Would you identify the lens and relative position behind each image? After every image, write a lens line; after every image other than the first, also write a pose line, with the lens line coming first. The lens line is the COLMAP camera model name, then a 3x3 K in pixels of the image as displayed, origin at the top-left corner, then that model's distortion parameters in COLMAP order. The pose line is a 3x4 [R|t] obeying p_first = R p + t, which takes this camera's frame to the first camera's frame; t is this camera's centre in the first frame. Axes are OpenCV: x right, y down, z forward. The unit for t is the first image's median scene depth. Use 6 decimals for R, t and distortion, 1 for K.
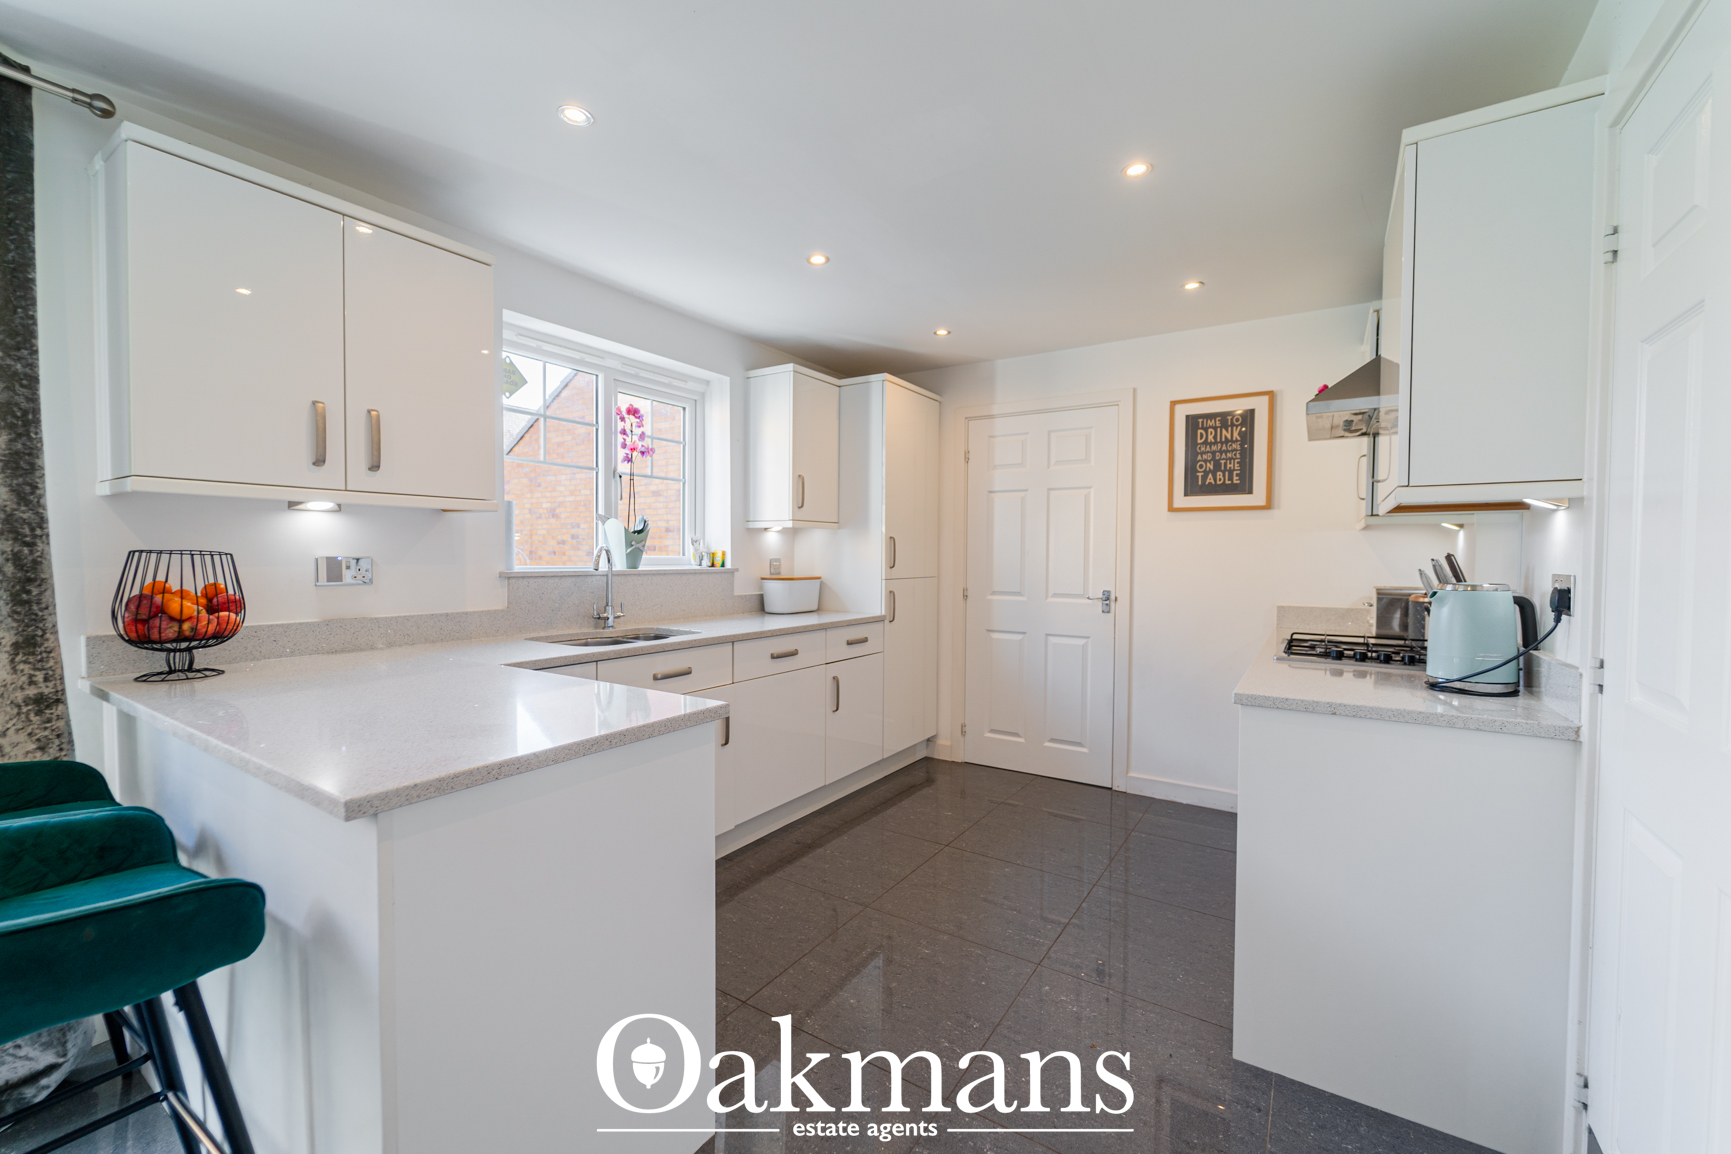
lens RADIAL K [[716.9, 0, 865.5], [0, 716.9, 577.0], [0, 0, 1]] dist [-0.000576, -0.000254]
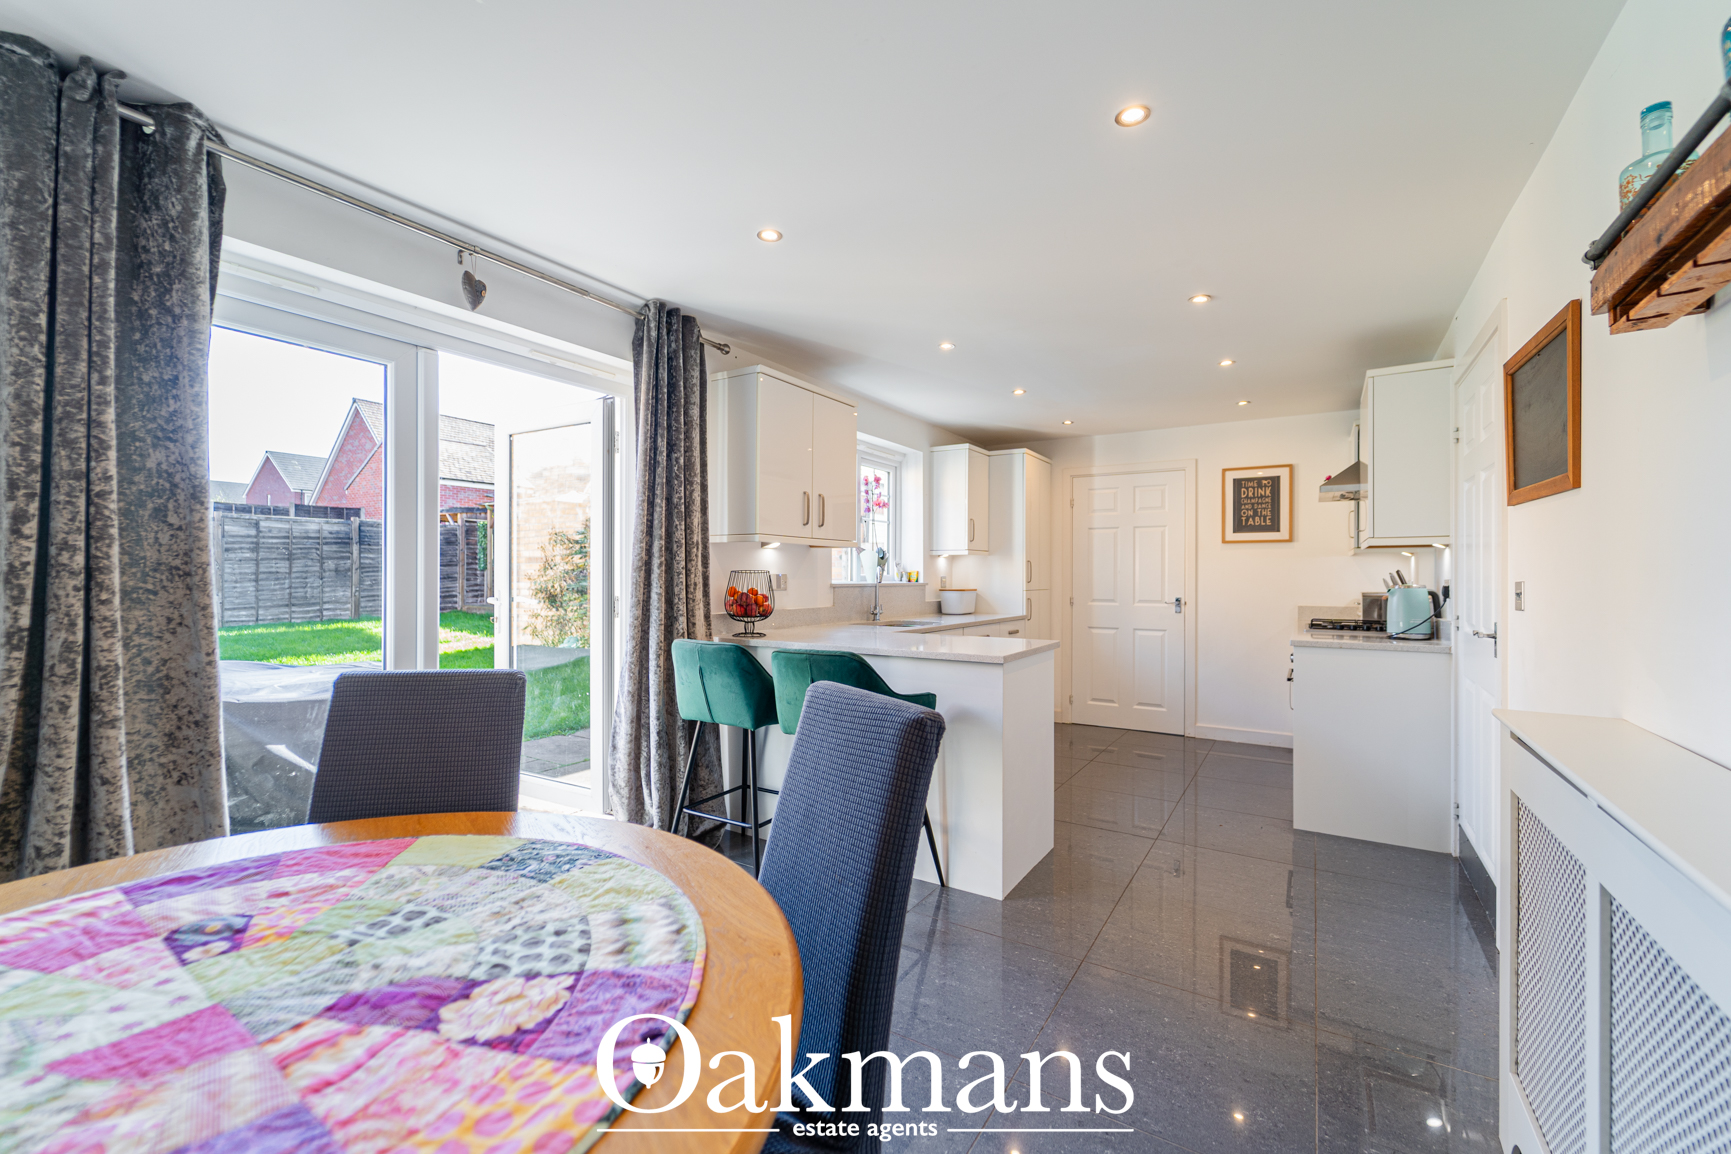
lens RADIAL K [[727.2, 0, 867.9], [0, 727.2, 574.3], [0, 0, 1]] dist [0.000493, -0.000084]
pose [[0.999841, -0.003417, 0.017487, -0.345272], [0.003998, 0.999439, -0.033258, 0.020240], [-0.017363, 0.033322, 0.999294, -0.498657]]
